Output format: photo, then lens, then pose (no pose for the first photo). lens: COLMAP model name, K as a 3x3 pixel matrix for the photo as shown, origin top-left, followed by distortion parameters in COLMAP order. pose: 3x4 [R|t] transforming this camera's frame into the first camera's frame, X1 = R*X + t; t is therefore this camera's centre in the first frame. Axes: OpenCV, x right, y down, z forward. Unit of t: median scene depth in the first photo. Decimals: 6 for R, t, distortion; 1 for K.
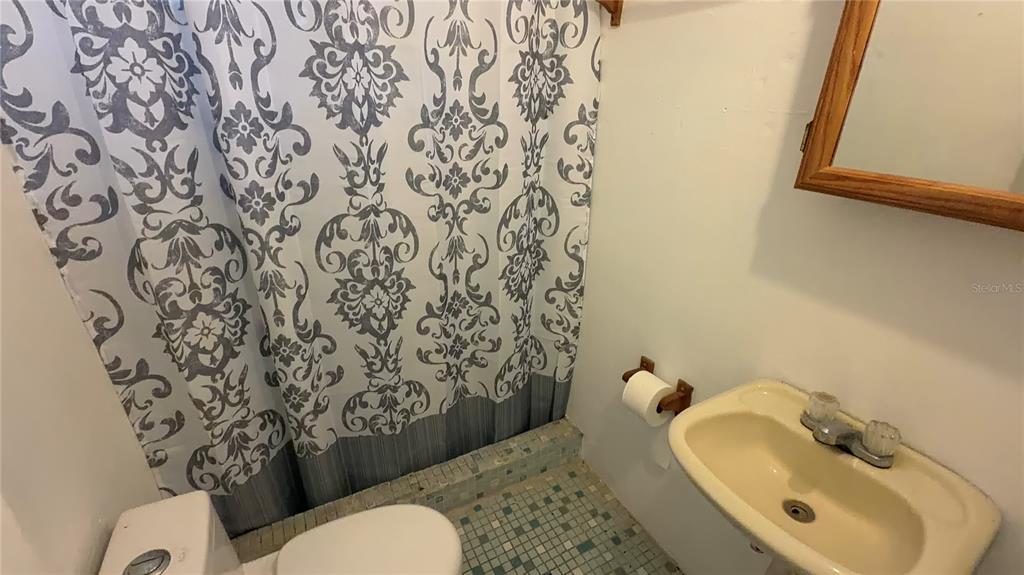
lens RADIAL K [[446.6, 0, 519.1], [0, 446.6, 277.6], [0, 0, 1]] dist [-0.000775, 0.005741]
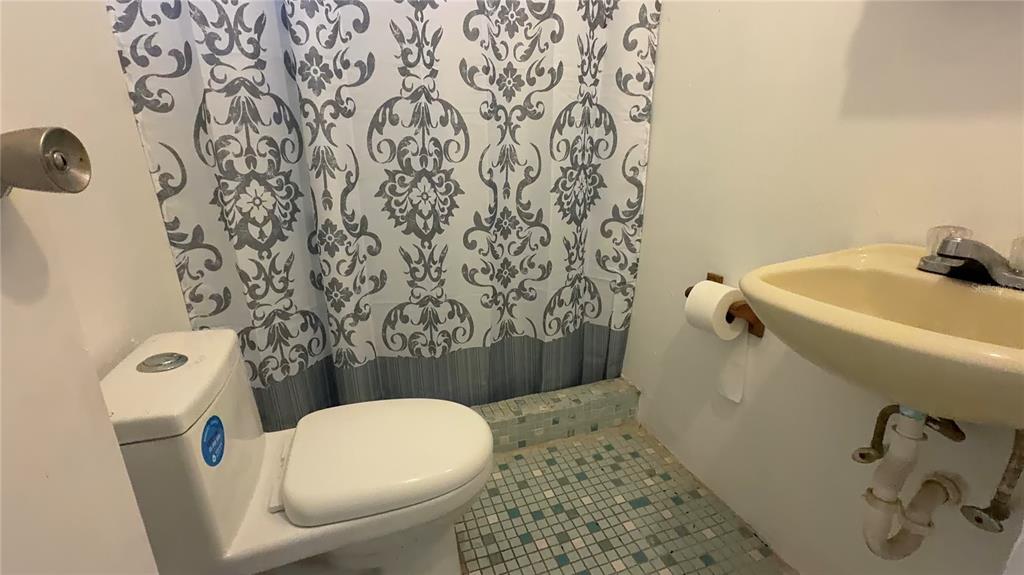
lens RADIAL K [[446.6, 0, 520.0], [0, 446.6, 272.3], [0, 0, 1]] dist [-0.000775, 0.005741]
pose [[0.989625, 0.030674, -0.140365, 0.031233], [-0.046200, 0.992997, -0.108731, 0.301039], [0.136047, 0.114087, 0.984111, 0.082569]]
